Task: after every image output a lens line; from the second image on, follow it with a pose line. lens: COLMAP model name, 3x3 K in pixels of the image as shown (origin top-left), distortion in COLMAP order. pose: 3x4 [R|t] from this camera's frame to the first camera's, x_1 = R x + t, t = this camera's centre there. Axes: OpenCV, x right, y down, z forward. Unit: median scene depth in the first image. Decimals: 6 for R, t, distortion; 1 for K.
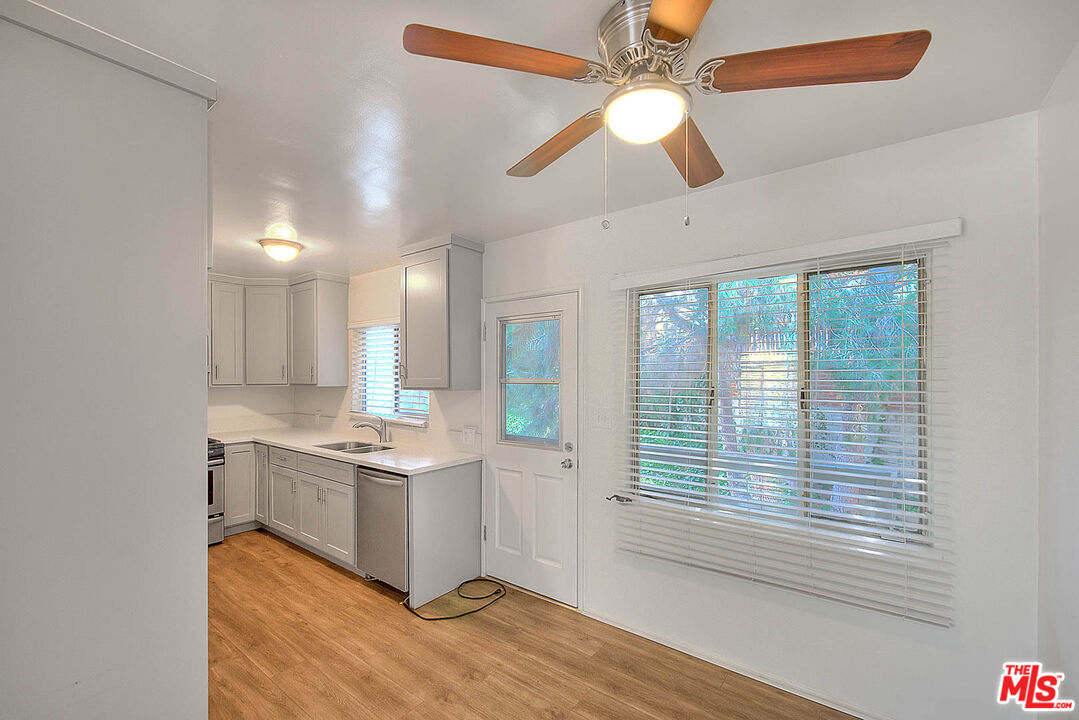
lens RADIAL K [[448.5, 0, 548.9], [0, 448.5, 379.7], [0, 0, 1]] dist [0.000781, -0.000193]
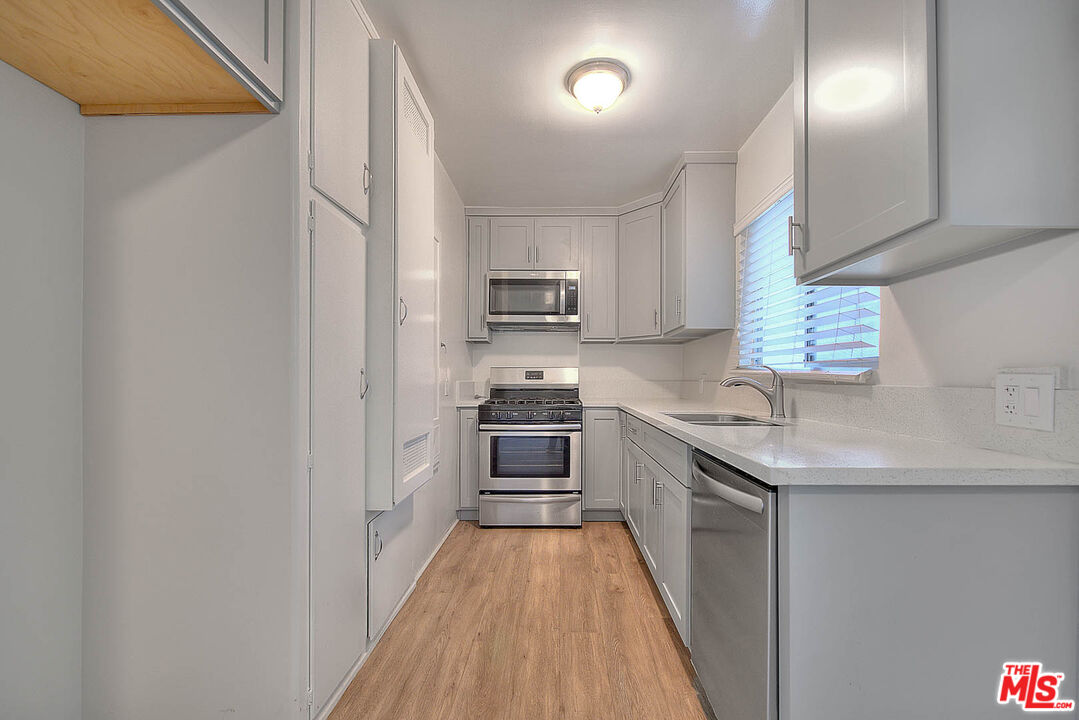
lens RADIAL K [[448.5, 0, 548.9], [0, 448.5, 379.7], [0, 0, 1]] dist [0.000781, -0.000193]
pose [[0.579007, 0.002188, -0.815320, -0.132455], [-0.007247, 0.999971, -0.002463, 0.129289], [0.815290, 0.007335, 0.579006, 0.634798]]
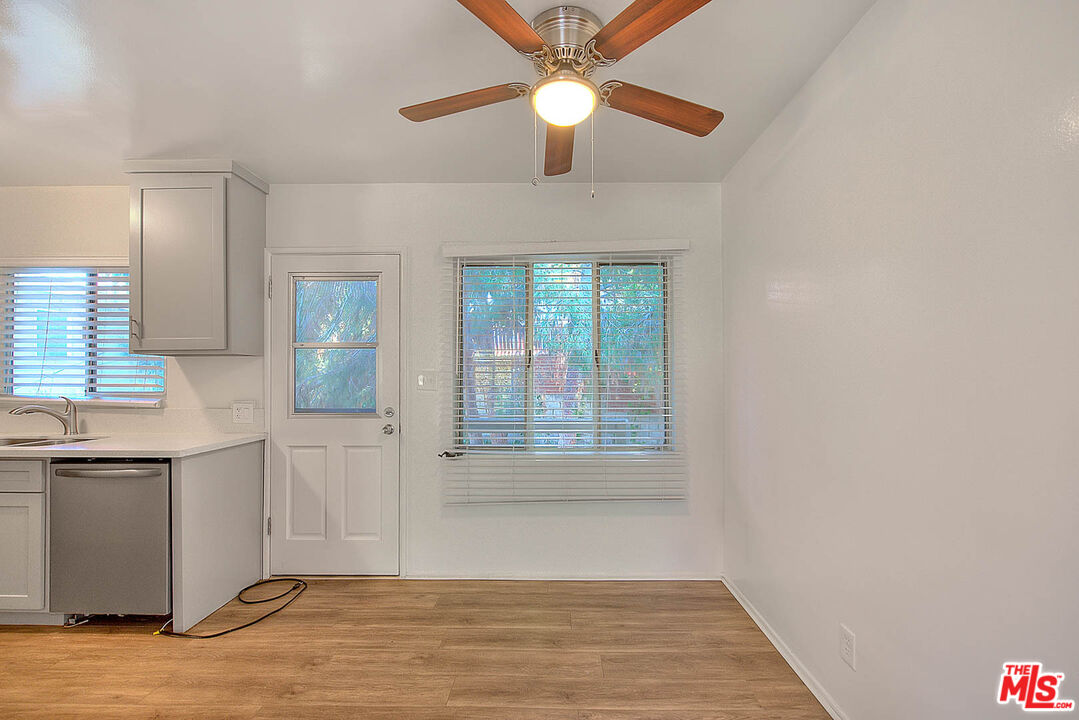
lens RADIAL K [[451.5, 0, 549.6], [0, 451.5, 377.6], [0, 0, 1]] dist [-0.000029, -0.000179]
pose [[0.810057, 0.000997, 0.586350, -0.233710], [0.005172, 0.999948, -0.008845, 0.080462], [-0.586328, 0.010198, 0.810009, 0.000820]]
